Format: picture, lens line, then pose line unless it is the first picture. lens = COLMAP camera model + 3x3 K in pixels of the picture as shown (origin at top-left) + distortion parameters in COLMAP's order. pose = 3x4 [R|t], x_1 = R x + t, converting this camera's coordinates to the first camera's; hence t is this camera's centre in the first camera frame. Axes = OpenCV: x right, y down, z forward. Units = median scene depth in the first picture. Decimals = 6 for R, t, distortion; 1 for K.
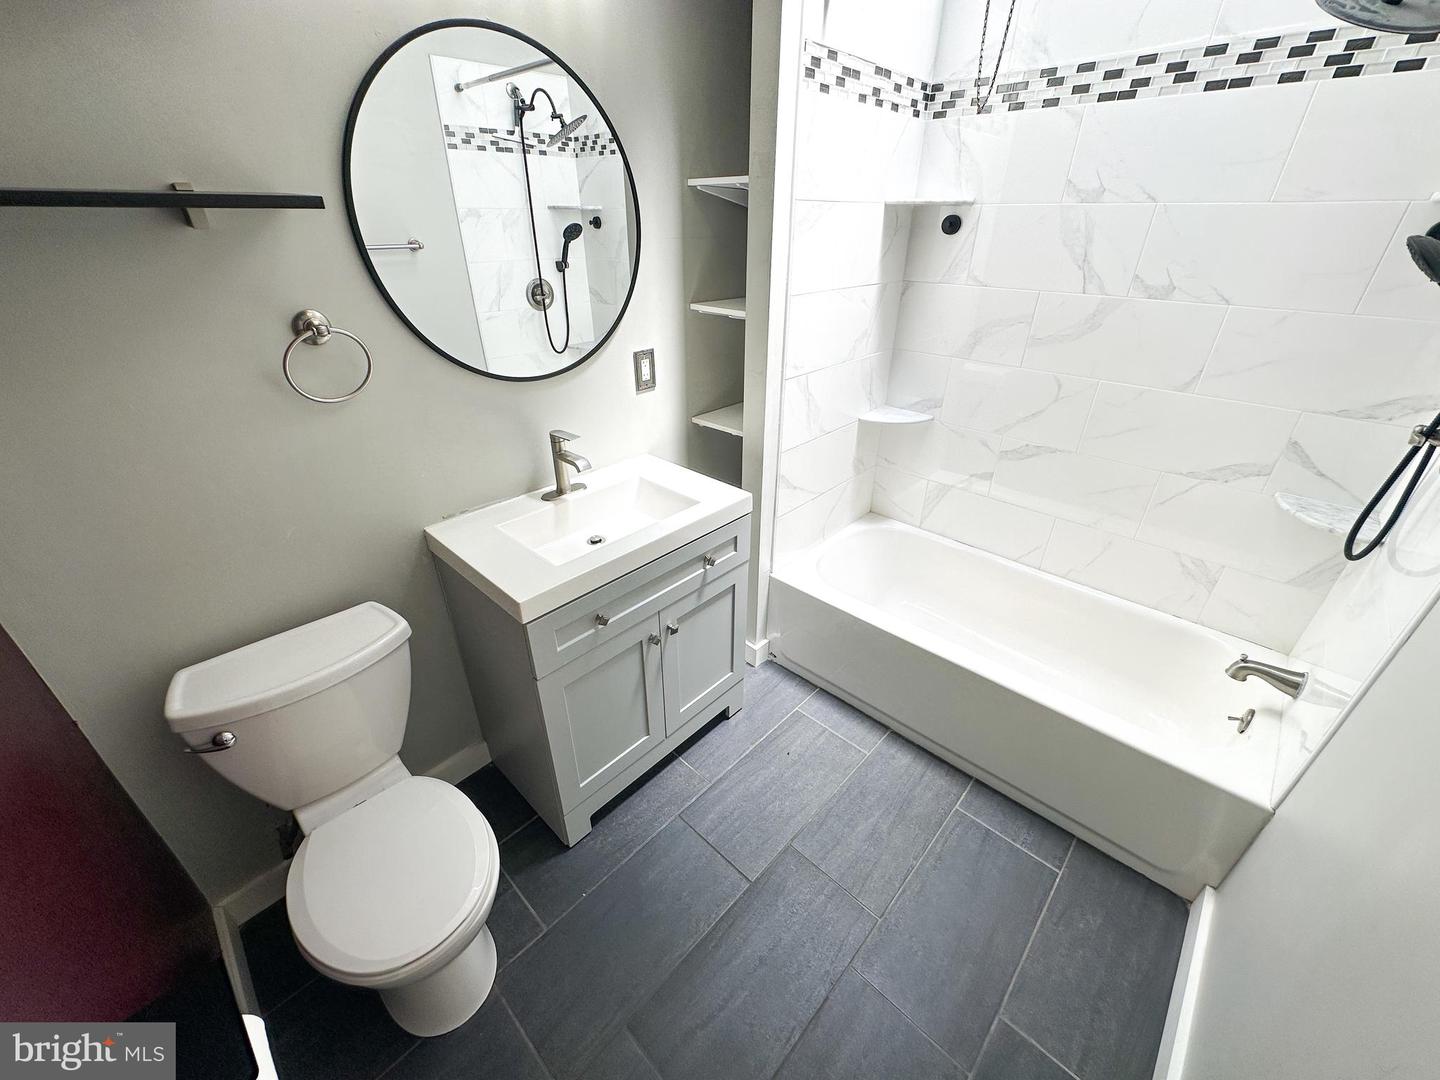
lens RADIAL K [[576.2, 0, 719.2], [0, 576.2, 540.7], [0, 0, 1]] dist [-0.005879, 0.000915]
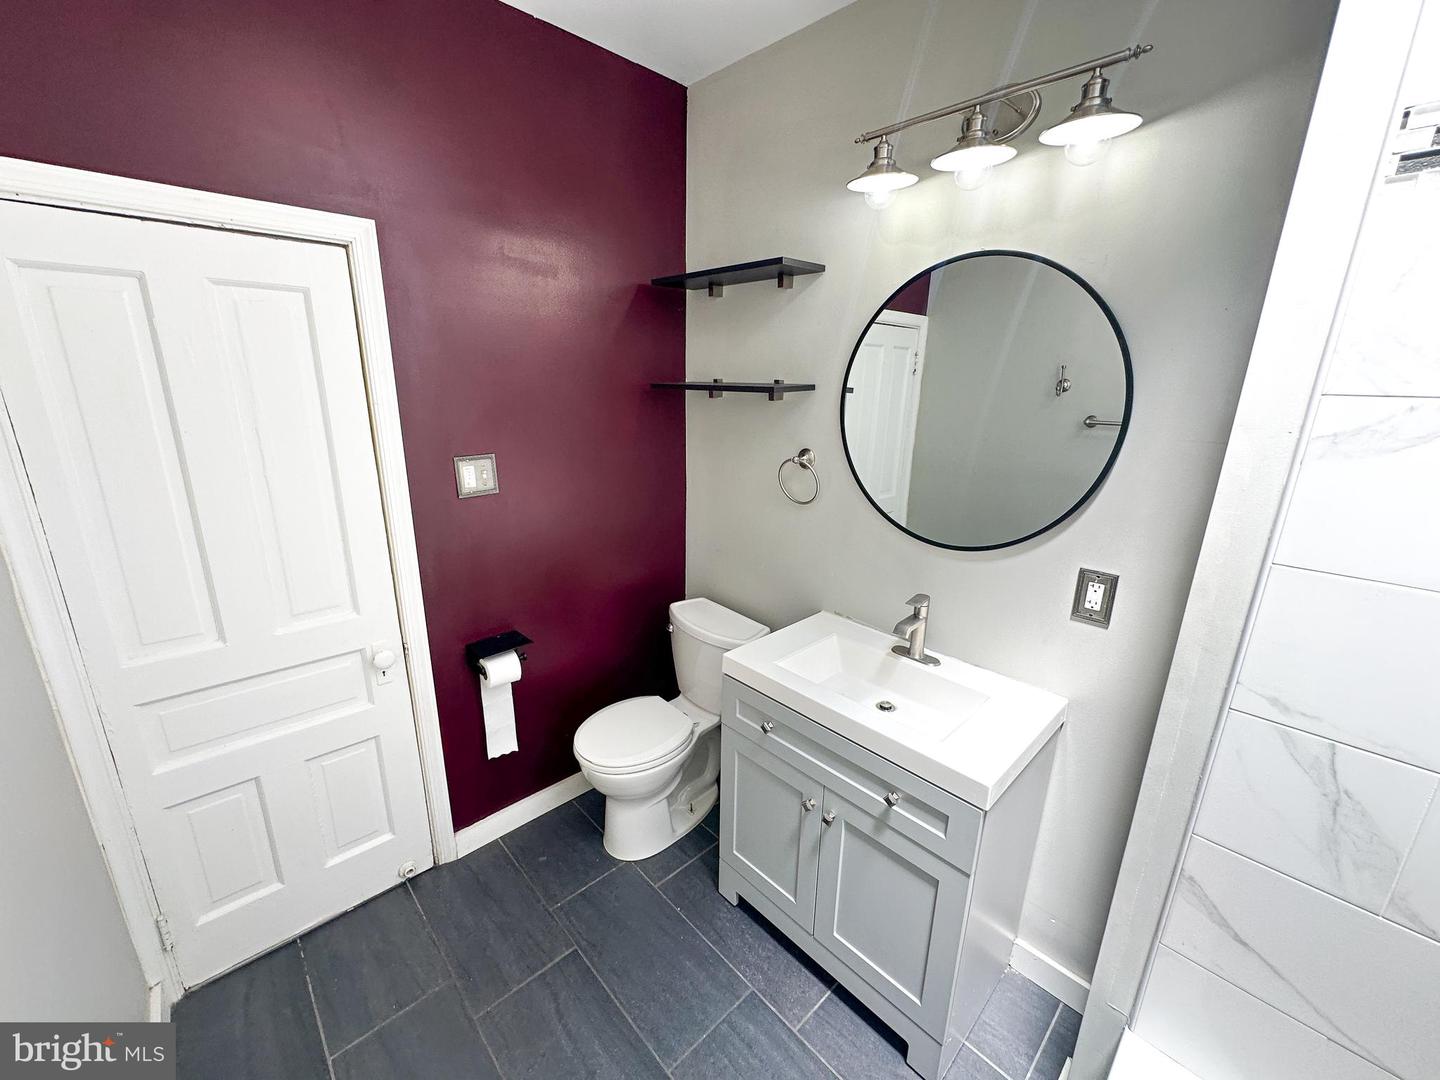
lens RADIAL K [[576.2, 0, 719.2], [0, 576.2, 540.7], [0, 0, 1]] dist [-0.005879, 0.000915]
pose [[-0.055286, 0.263446, -0.963089, 0.641890], [-0.507045, 0.823528, 0.254377, -0.326167], [0.860145, 0.502393, 0.088050, 0.529835]]
